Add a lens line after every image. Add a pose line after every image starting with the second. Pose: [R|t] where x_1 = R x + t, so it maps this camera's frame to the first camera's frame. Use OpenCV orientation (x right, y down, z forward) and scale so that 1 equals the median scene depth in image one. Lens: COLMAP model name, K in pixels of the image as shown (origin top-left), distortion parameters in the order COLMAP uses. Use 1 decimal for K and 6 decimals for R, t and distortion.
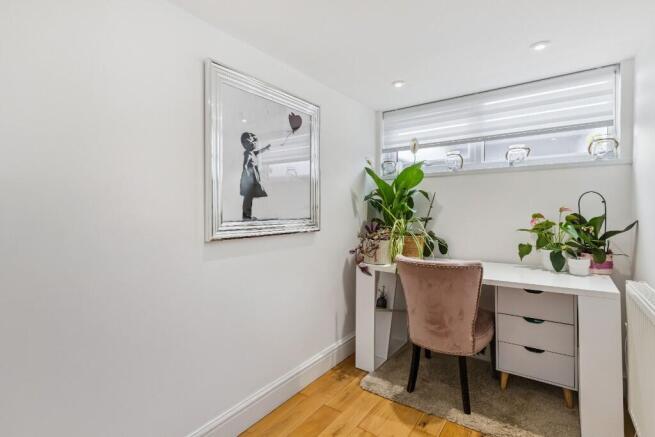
lens RADIAL K [[314.7, 0, 329.1], [0, 314.7, 217.2], [0, 0, 1]] dist [0.003795, 0.001275]
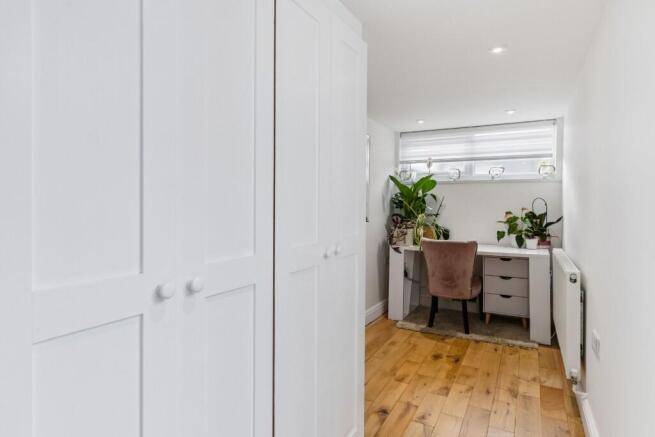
lens RADIAL K [[373.4, 0, 326.2], [0, 373.4, 214.9], [0, 0, 1]] dist [-0.004205, -0.003075]
pose [[0.991155, 0.009558, 0.132366, -0.482519], [-0.009970, 0.999947, 0.002452, 0.010801], [-0.132336, -0.003750, 0.991198, -0.716042]]
